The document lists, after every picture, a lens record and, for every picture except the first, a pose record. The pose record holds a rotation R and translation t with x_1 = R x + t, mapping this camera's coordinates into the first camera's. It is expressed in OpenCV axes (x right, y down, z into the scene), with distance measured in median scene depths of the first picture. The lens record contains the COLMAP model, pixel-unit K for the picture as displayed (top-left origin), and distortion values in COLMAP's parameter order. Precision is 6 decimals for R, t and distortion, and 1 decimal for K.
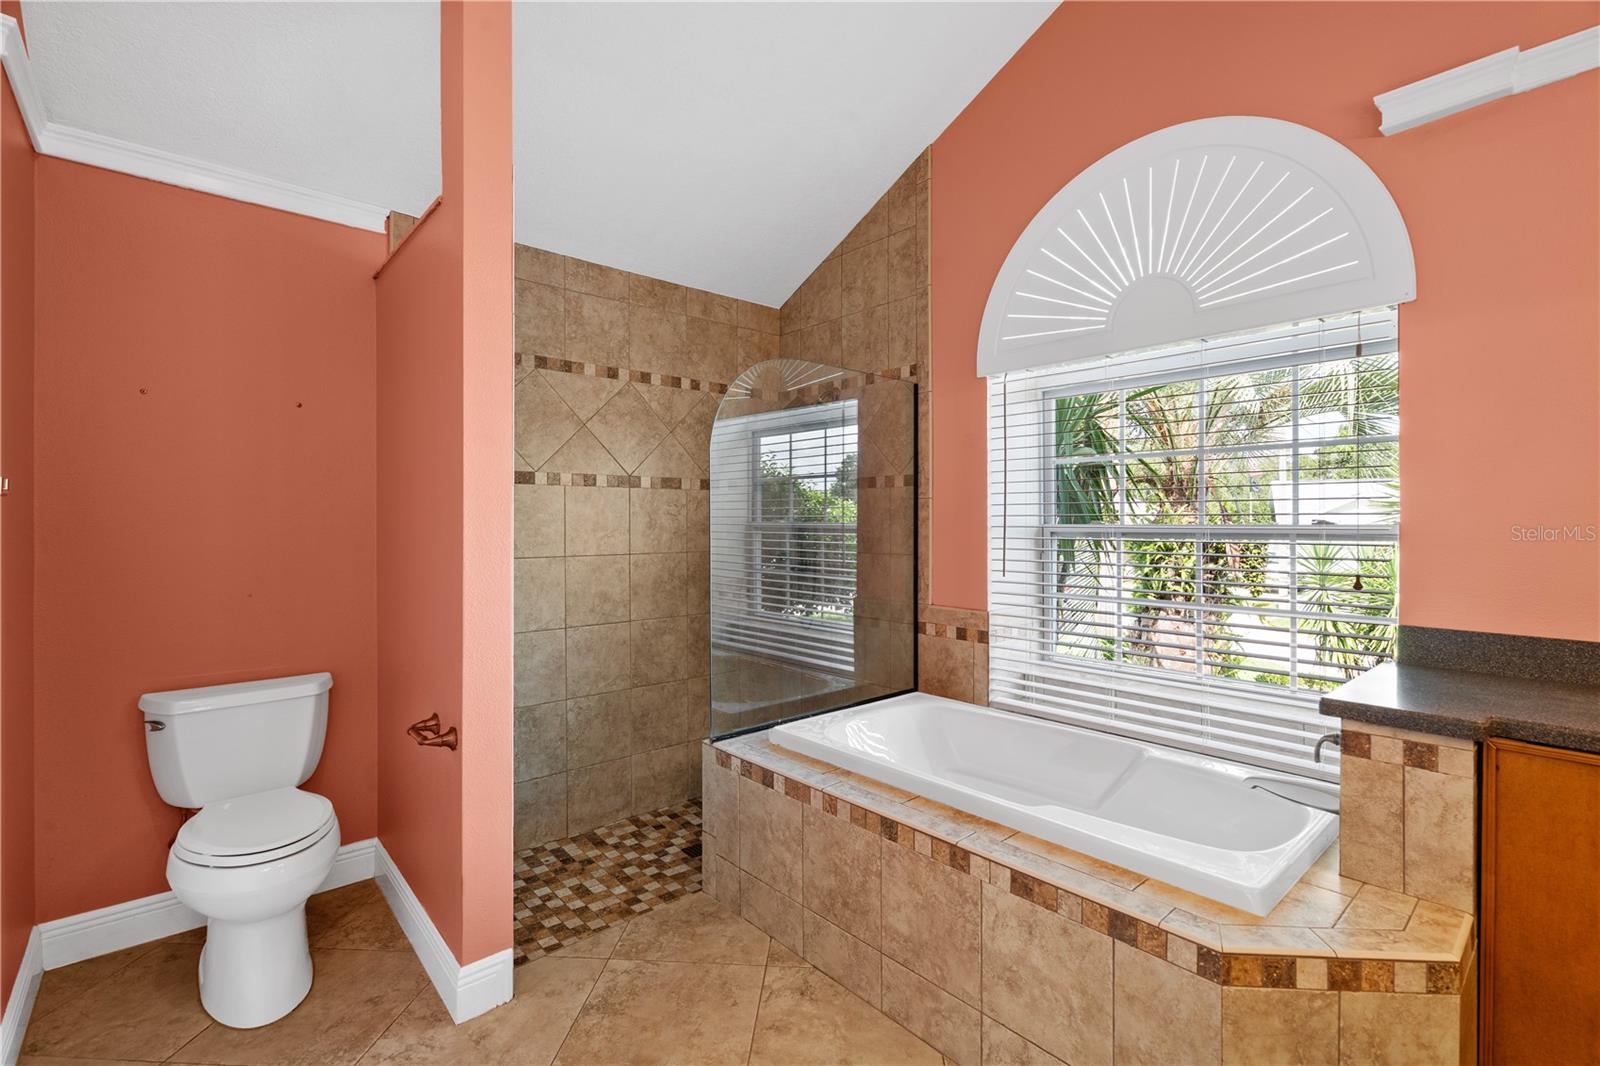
lens RADIAL K [[715.8, 0, 796.9], [0, 715.8, 534.7], [0, 0, 1]] dist [-0.003608, 0.000787]
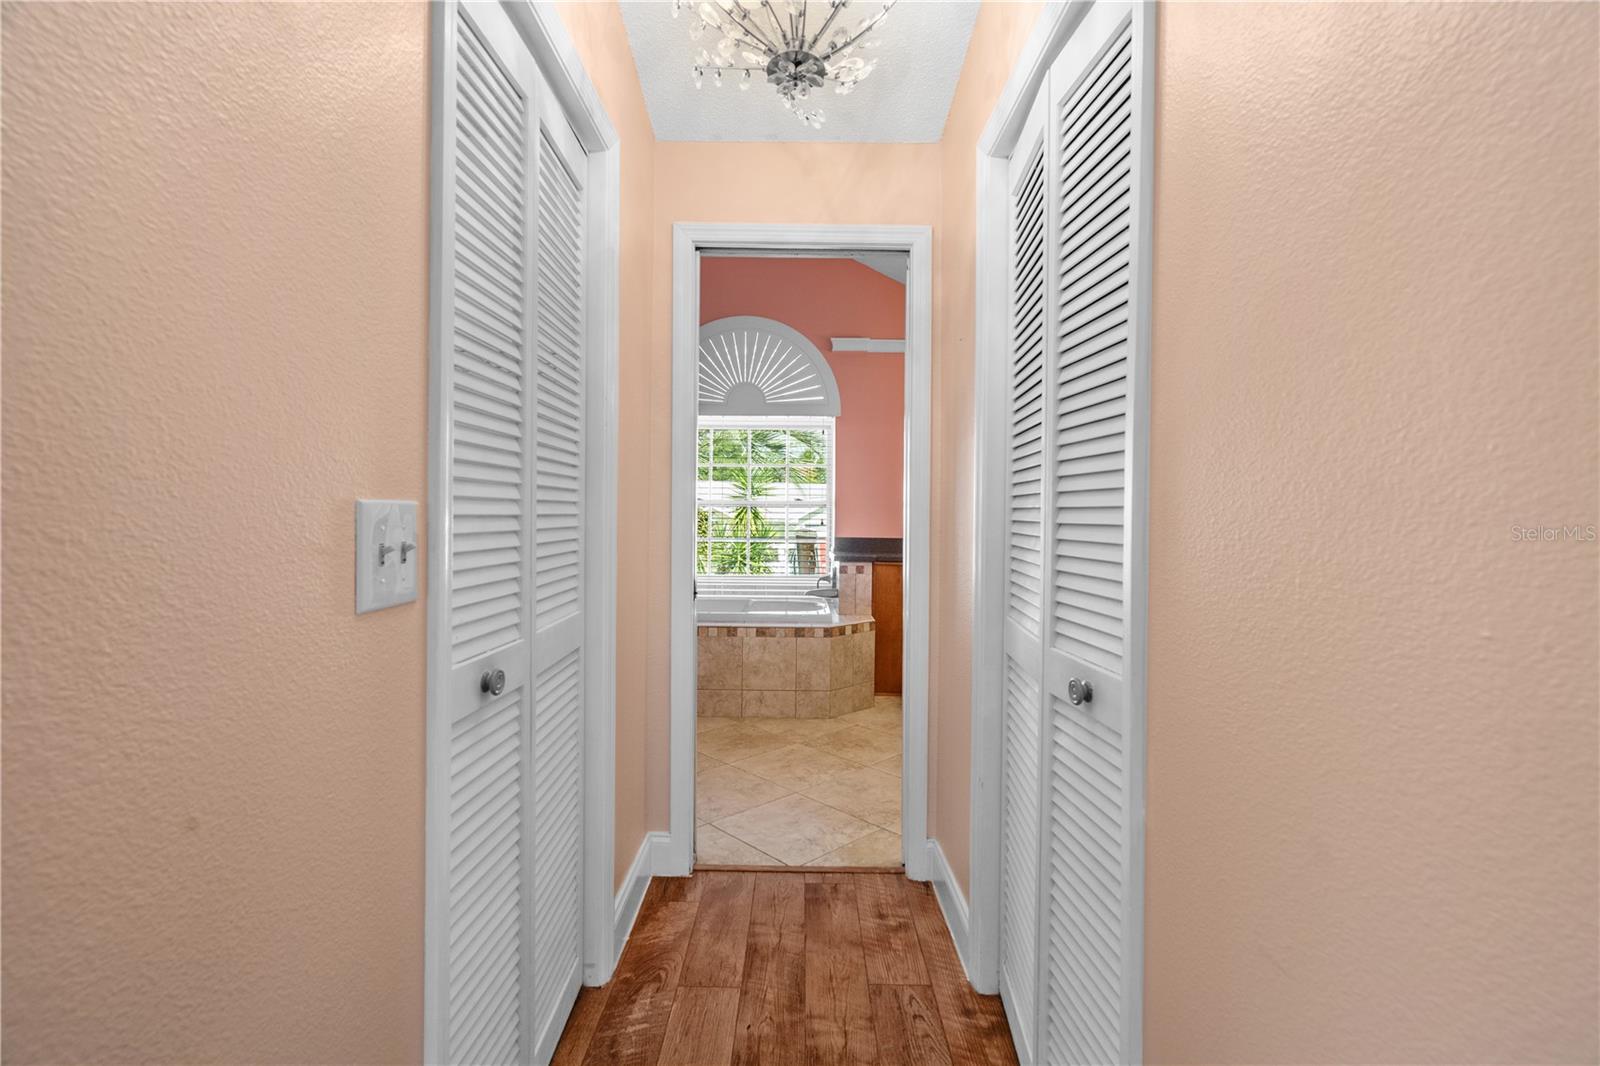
lens RADIAL K [[715.8, 0, 796.9], [0, 715.8, 534.7], [0, 0, 1]] dist [-0.003608, 0.000787]
pose [[0.665030, -0.013761, 0.746690, -1.600320], [-0.004616, 0.999735, 0.022536, 0.076938], [-0.746802, -0.018433, 0.664790, -0.860710]]
